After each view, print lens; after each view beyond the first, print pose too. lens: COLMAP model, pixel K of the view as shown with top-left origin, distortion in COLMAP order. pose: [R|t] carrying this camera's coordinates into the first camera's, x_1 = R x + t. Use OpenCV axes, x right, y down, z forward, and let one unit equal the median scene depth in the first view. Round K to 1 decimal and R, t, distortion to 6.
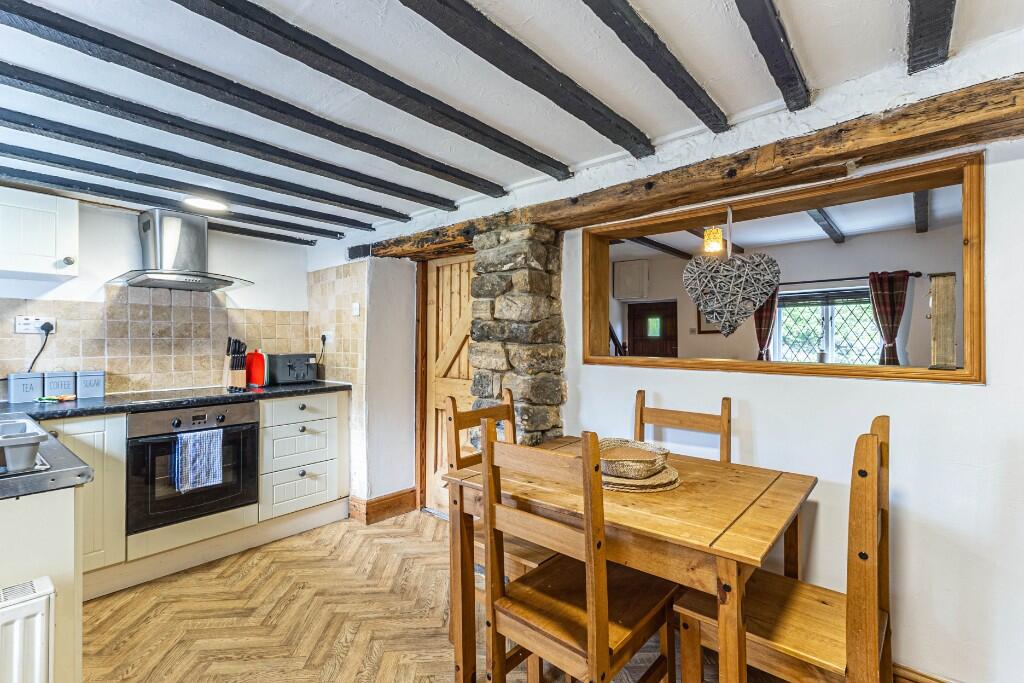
lens RADIAL K [[469.2, 0, 512.1], [0, 469.2, 338.6], [0, 0, 1]] dist [0.025006, -0.000111]
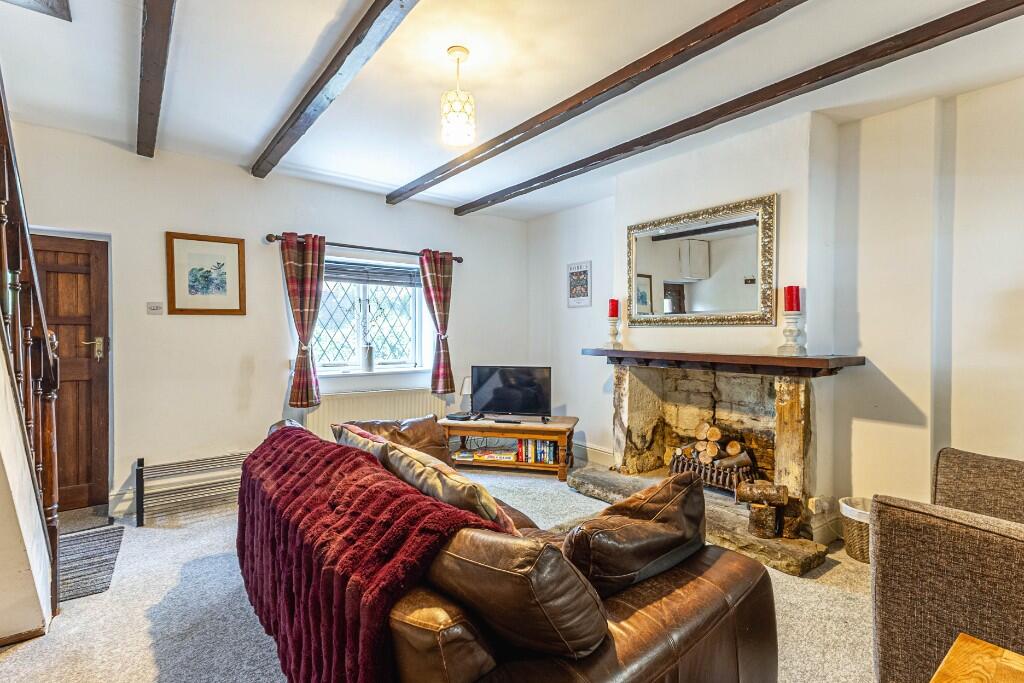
lens RADIAL K [[482.8, 0, 512.0], [0, 482.8, 341.5], [0, 0, 1]] dist [-0.000450, -0.000103]
pose [[0.207078, -0.014369, 0.978219, -0.115359], [-0.013828, 0.999749, 0.017613, 0.014937], [-0.978227, -0.017174, 0.206827, 1.554079]]
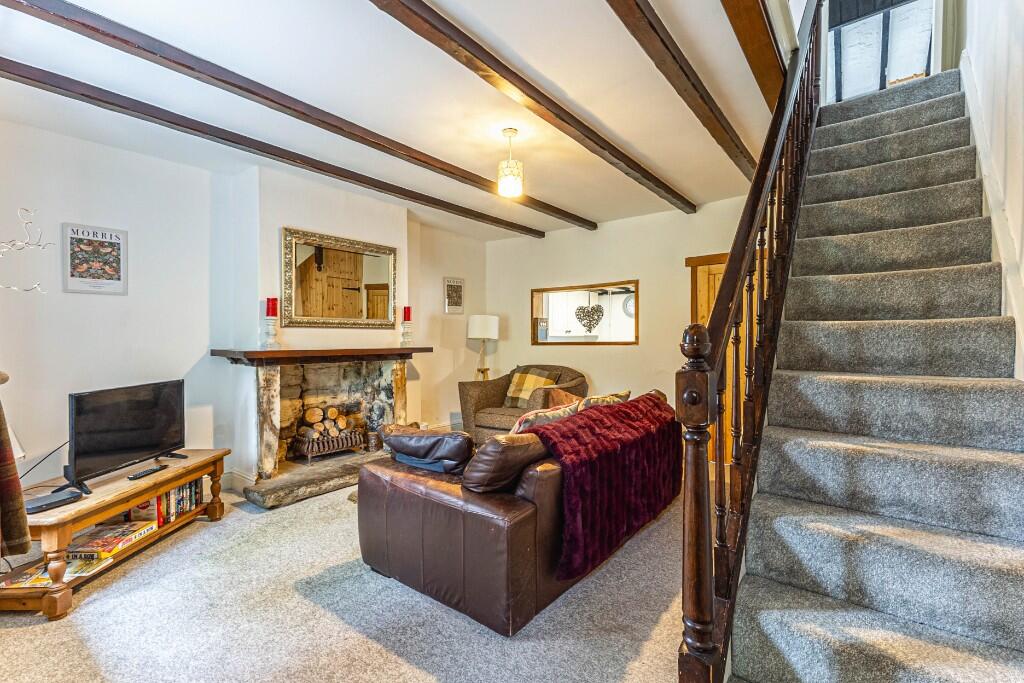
lens RADIAL K [[469.2, 0, 512.1], [0, 469.2, 338.6], [0, 0, 1]] dist [0.025006, -0.000111]
pose [[-0.998223, 0.003979, -0.059460, 0.791776], [0.004589, 0.999938, -0.010139, 0.044959], [0.059416, -0.010394, -0.998179, 3.014723]]
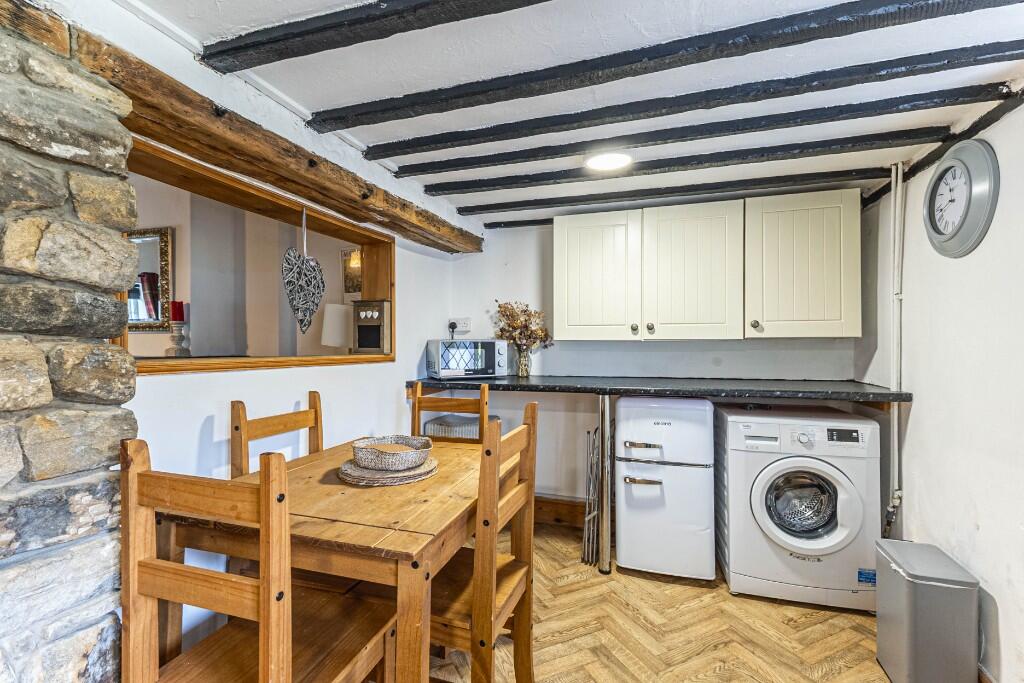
lens RADIAL K [[469.2, 0, 512.1], [0, 469.2, 338.6], [0, 0, 1]] dist [0.025006, -0.000111]
pose [[-0.393889, 0.004449, 0.919147, -0.554211], [-0.010834, 0.999896, -0.009482, 0.010129], [-0.919094, -0.013693, -0.393800, 0.813086]]
